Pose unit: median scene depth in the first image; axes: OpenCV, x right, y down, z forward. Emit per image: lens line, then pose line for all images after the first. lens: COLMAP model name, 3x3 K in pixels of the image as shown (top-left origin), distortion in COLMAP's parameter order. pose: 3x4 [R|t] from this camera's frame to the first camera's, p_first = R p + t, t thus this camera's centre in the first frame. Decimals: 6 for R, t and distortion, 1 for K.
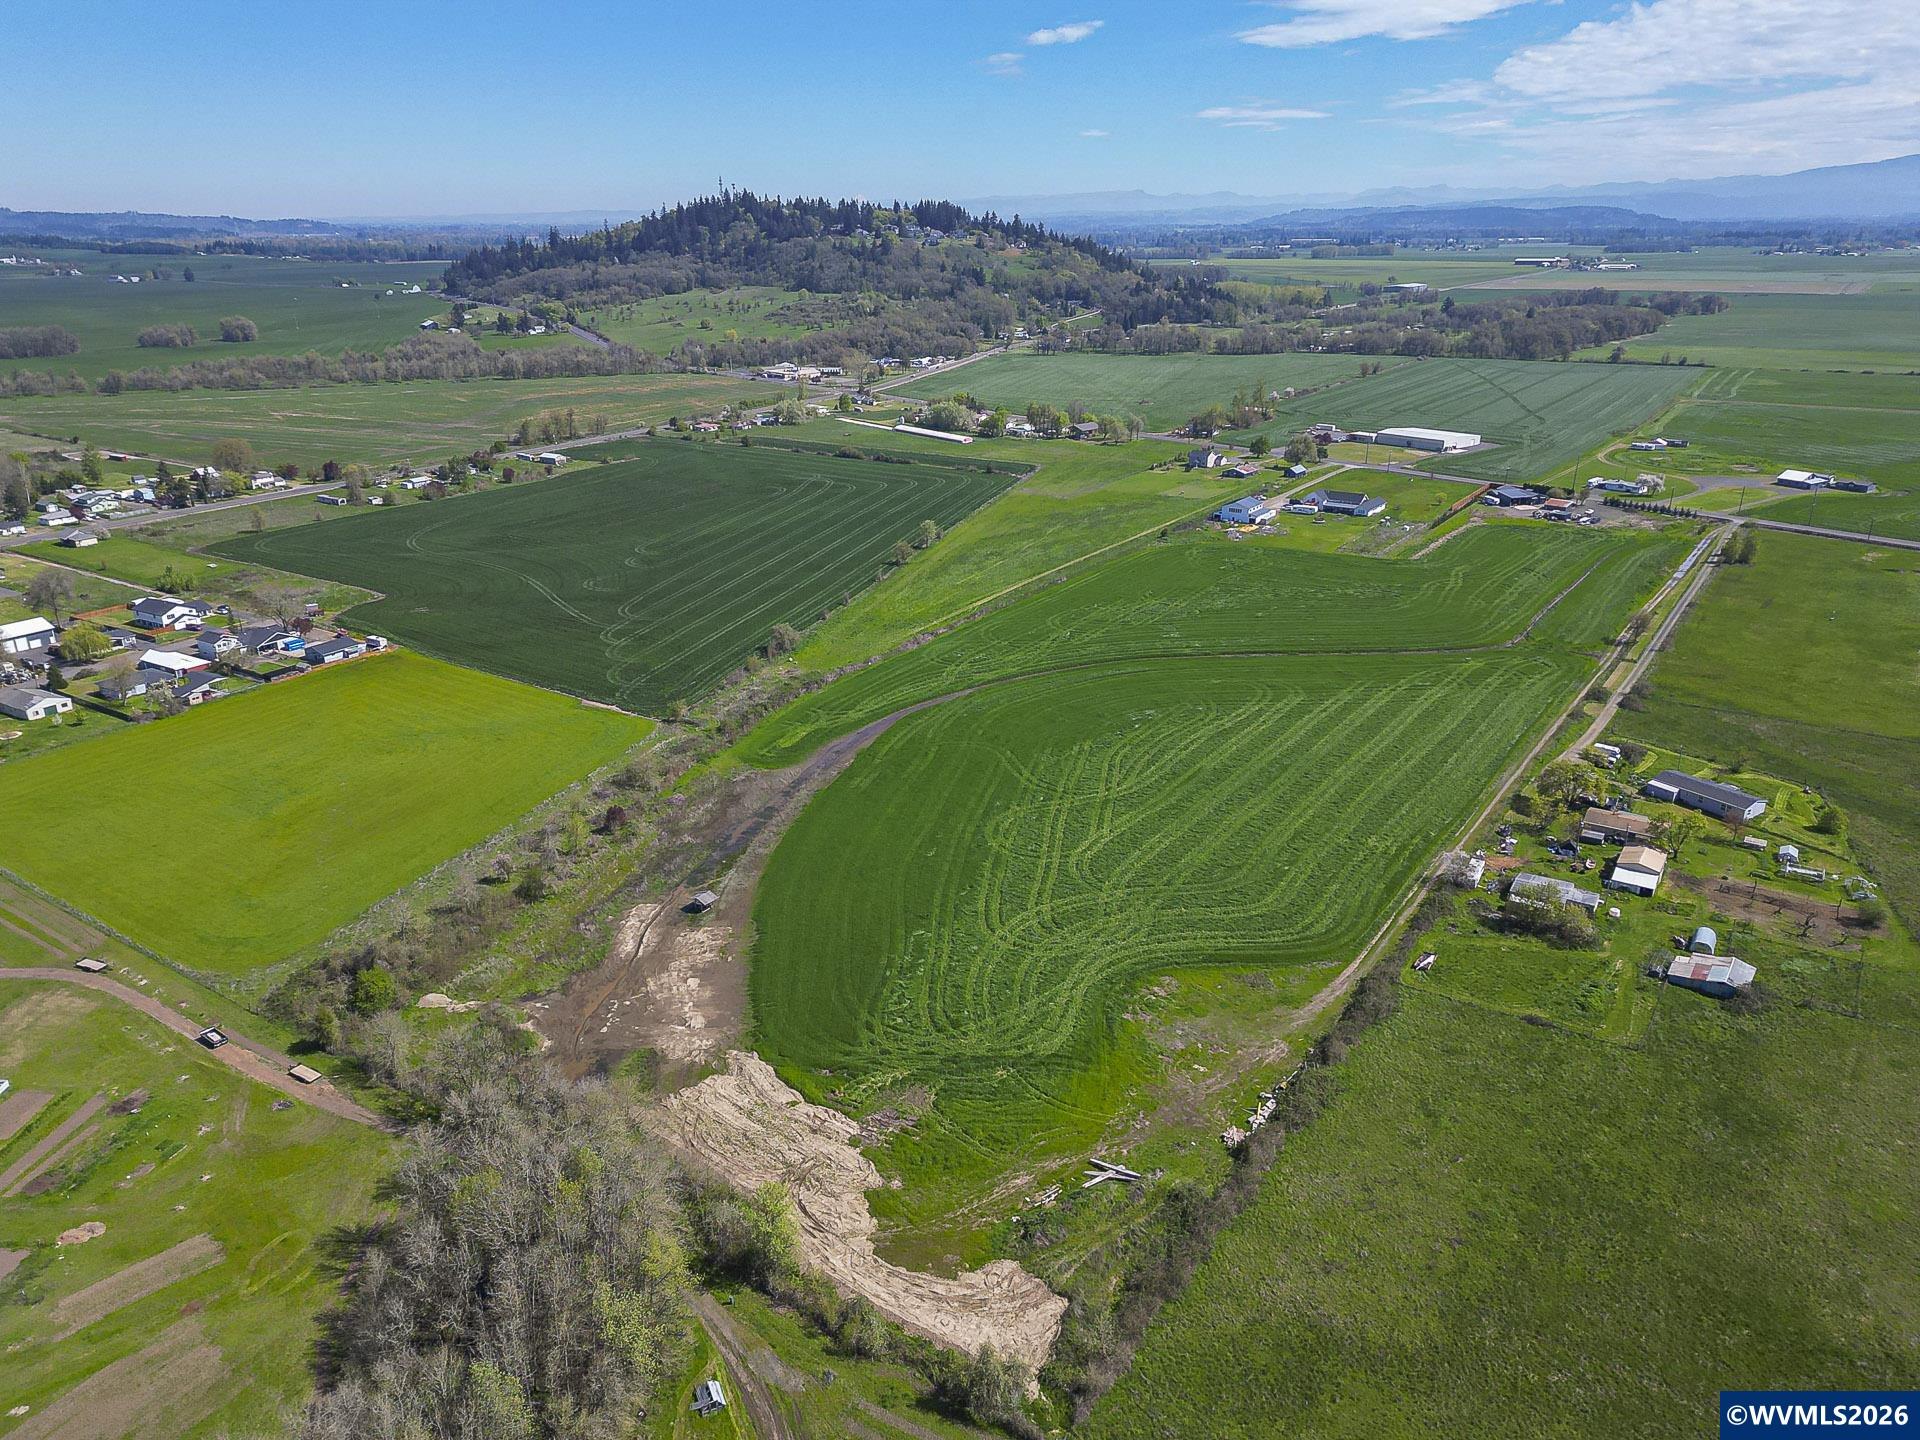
lens RADIAL K [[1338.6, 0, 970.8], [0, 1338.6, 720.2], [0, 0, 1]] dist [0.053377, -0.046585]
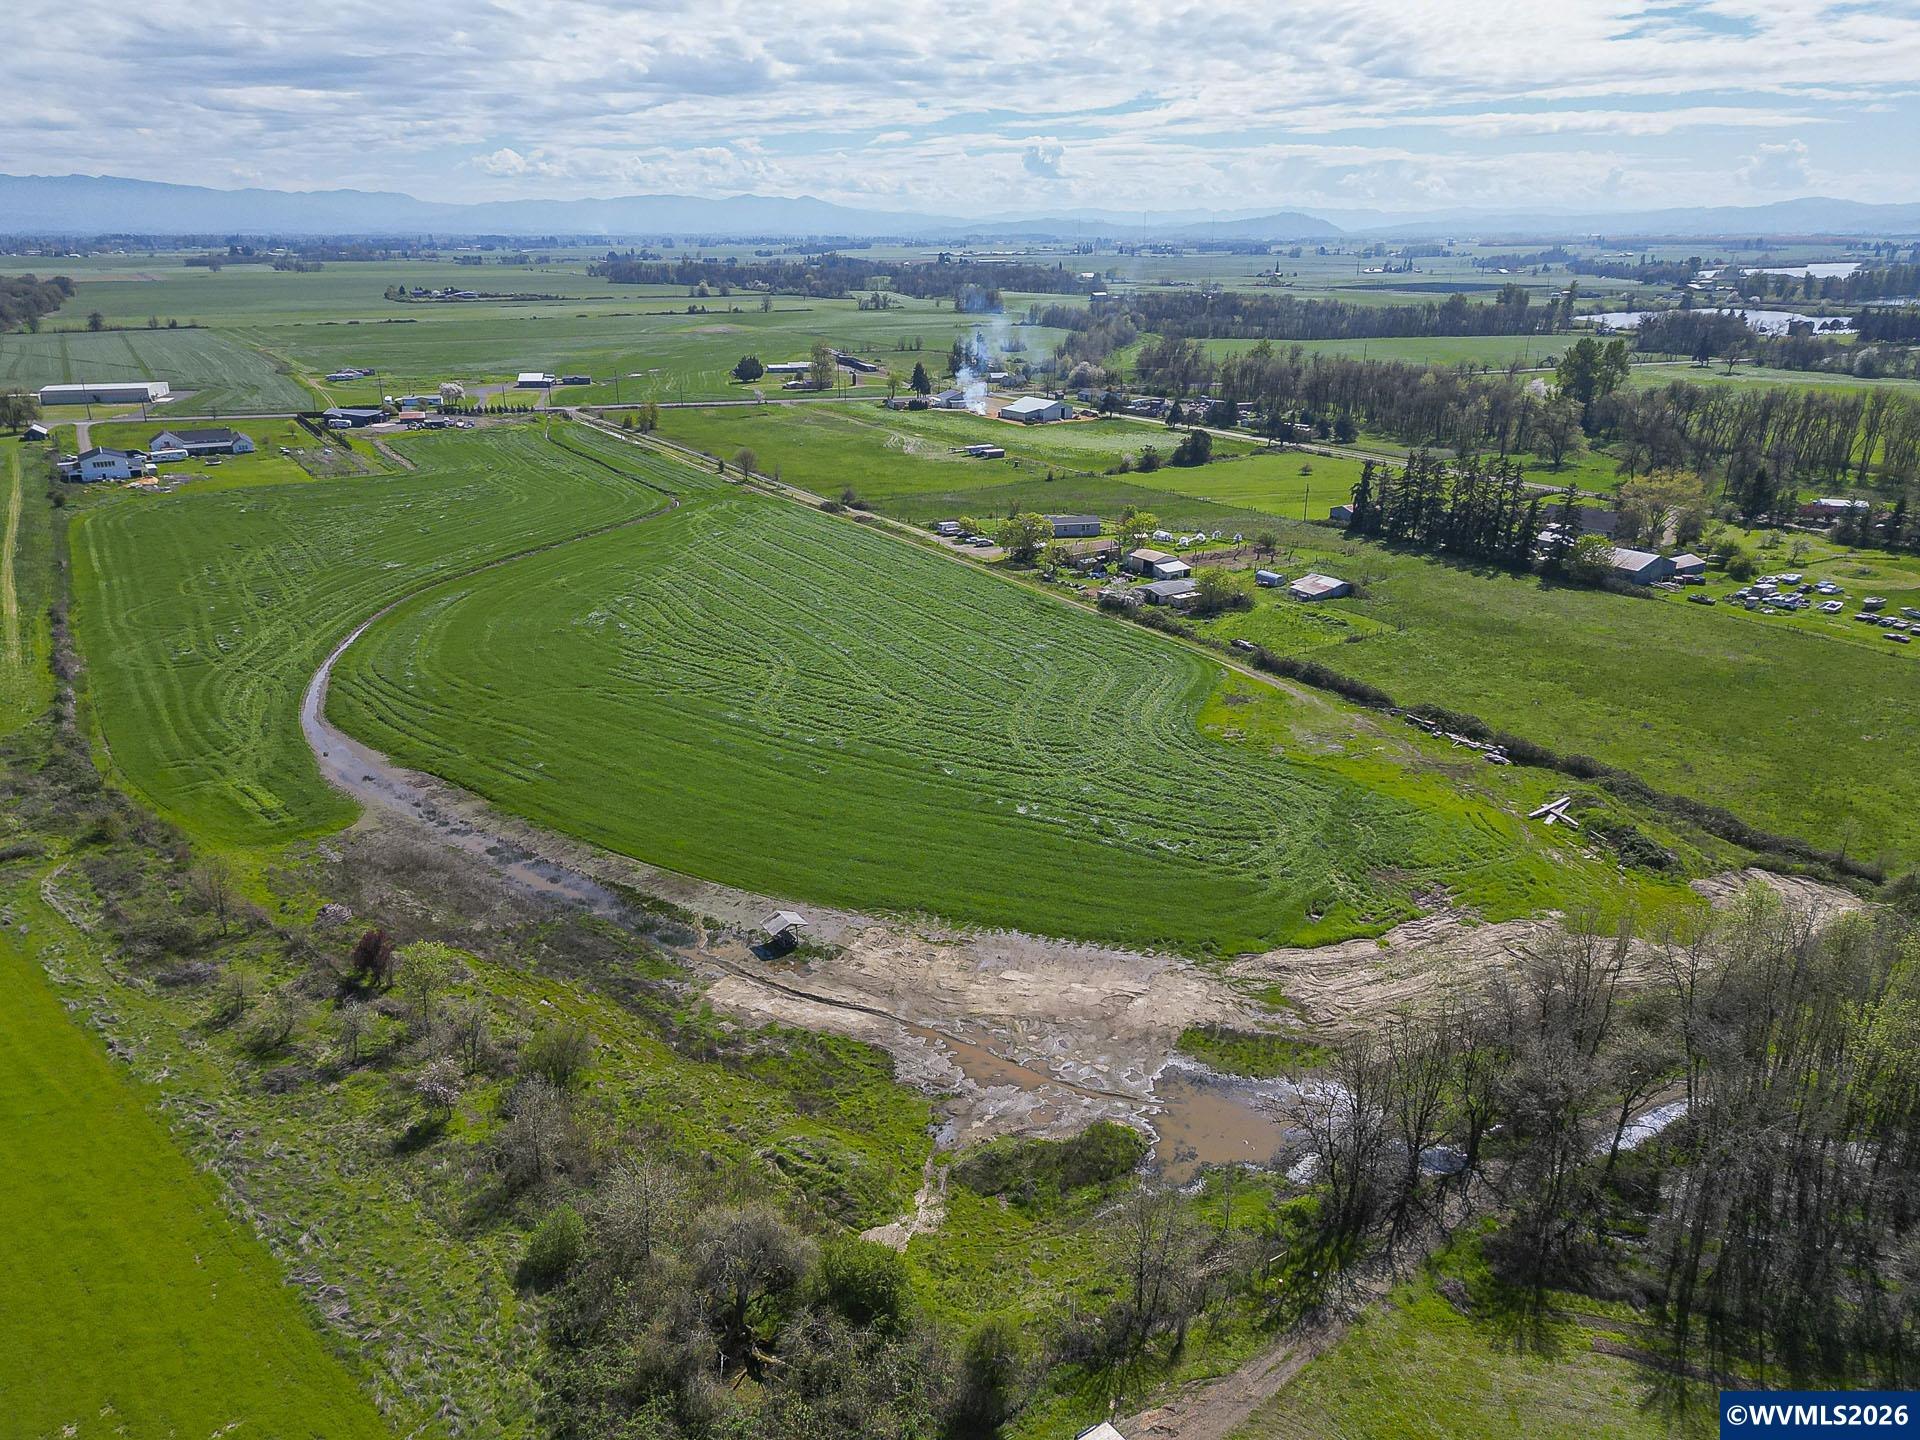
lens RADIAL K [[1338.6, 0, 970.8], [0, 1338.6, 720.2], [0, 0, 1]] dist [0.053377, -0.046585]
pose [[0.396598, -0.306403, 0.865348, -0.343065], [0.318951, 0.929919, 0.183088, -0.016362], [-0.860802, 0.203391, 0.466532, 0.340517]]
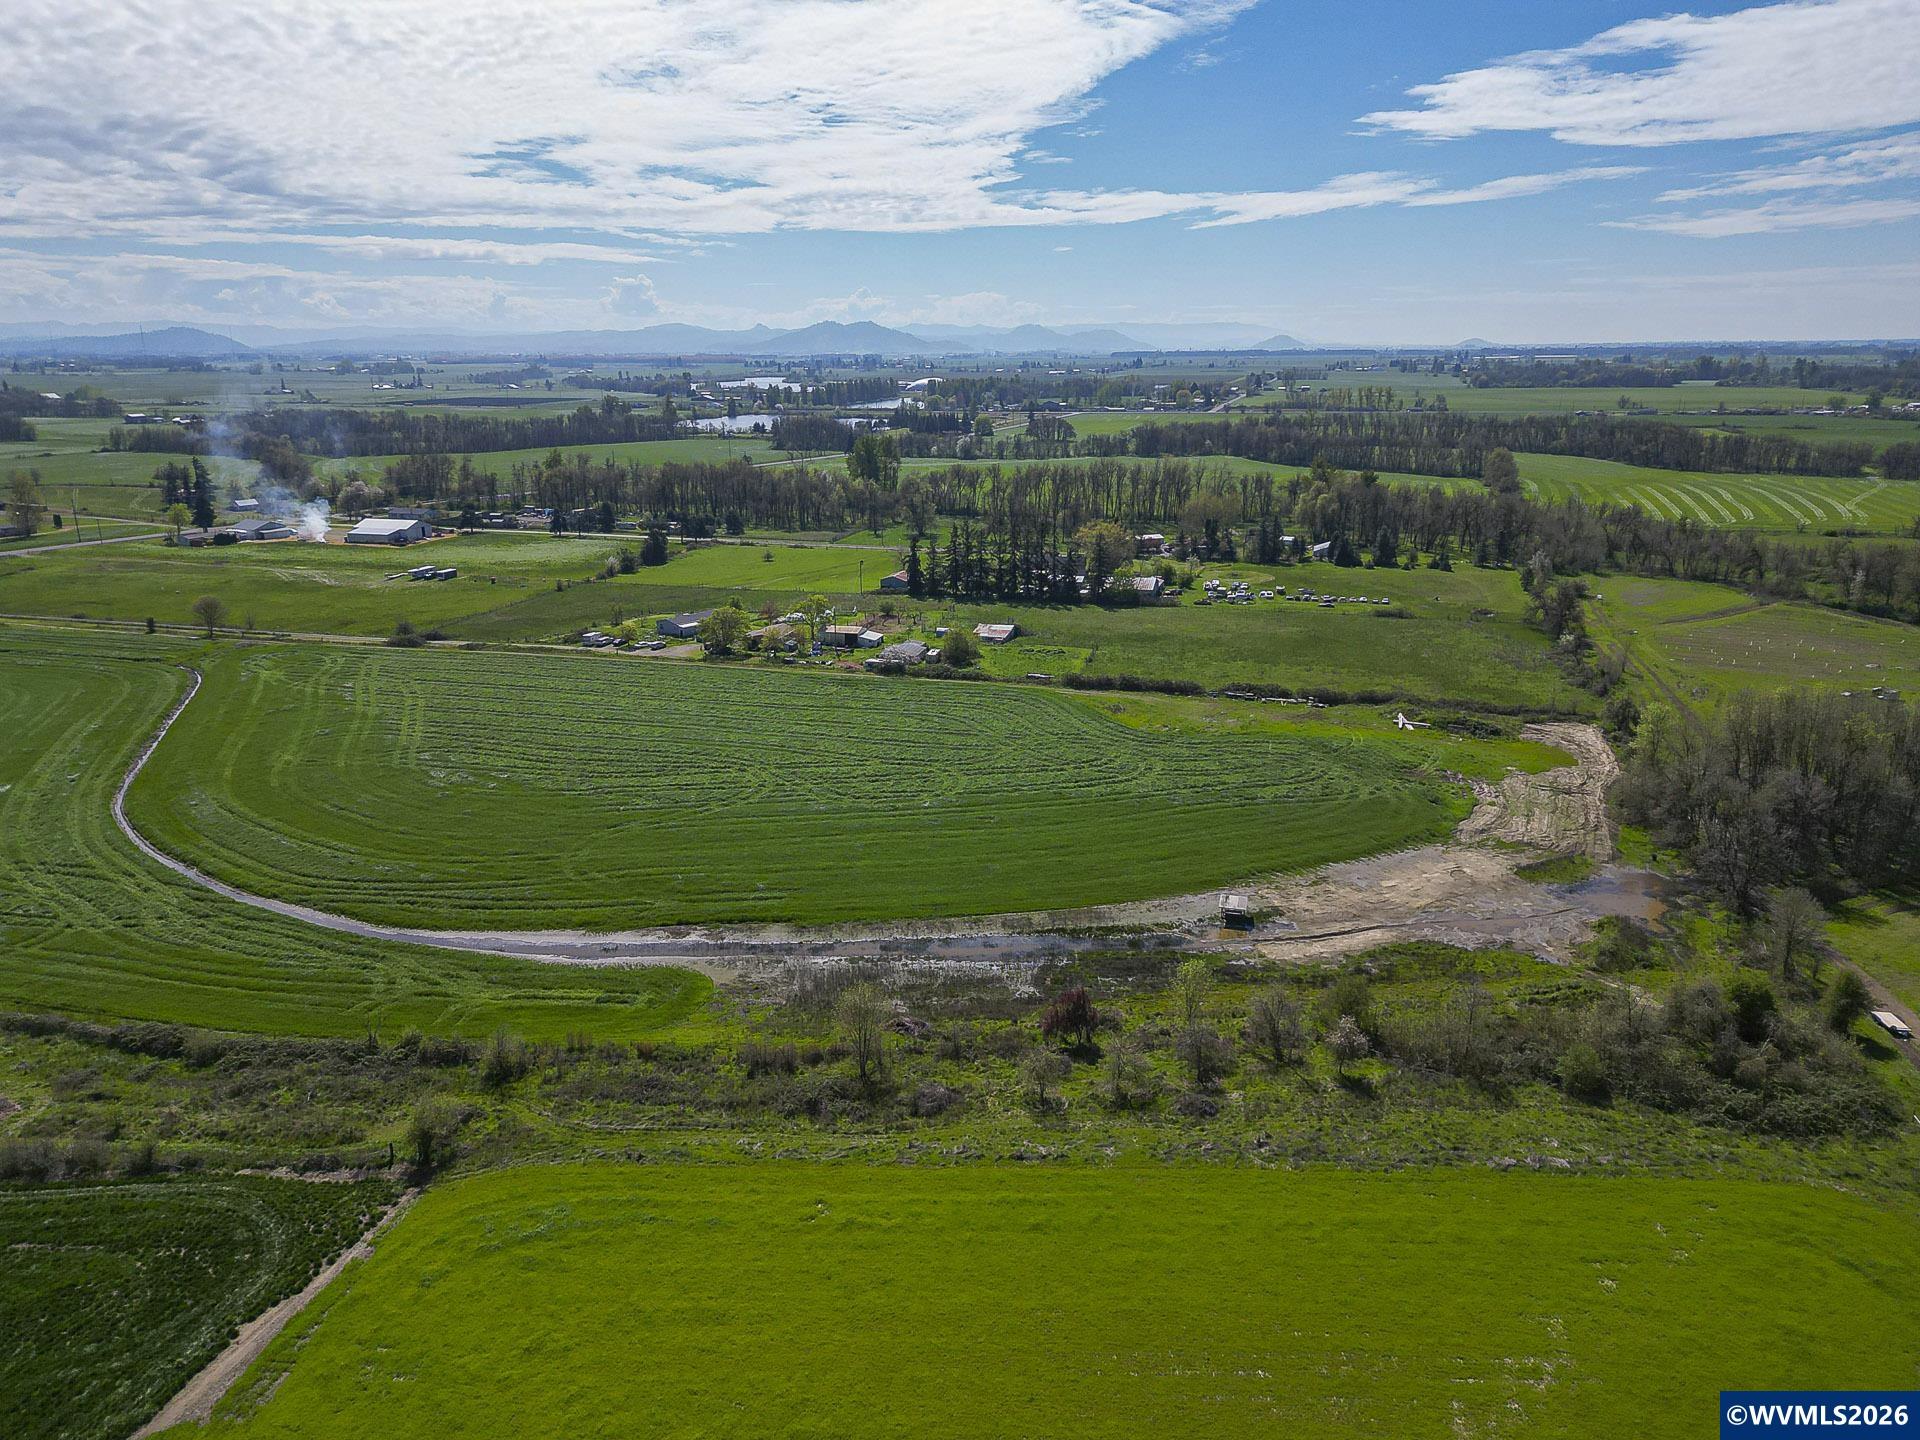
lens RADIAL K [[1338.6, 0, 970.8], [0, 1338.6, 720.2], [0, 0, 1]] dist [0.053377, -0.046585]
pose [[-0.325085, -0.244330, 0.913577, -0.410856], [0.334303, 0.873983, 0.352698, -0.130931], [-0.884625, 0.420068, -0.202438, 0.656117]]
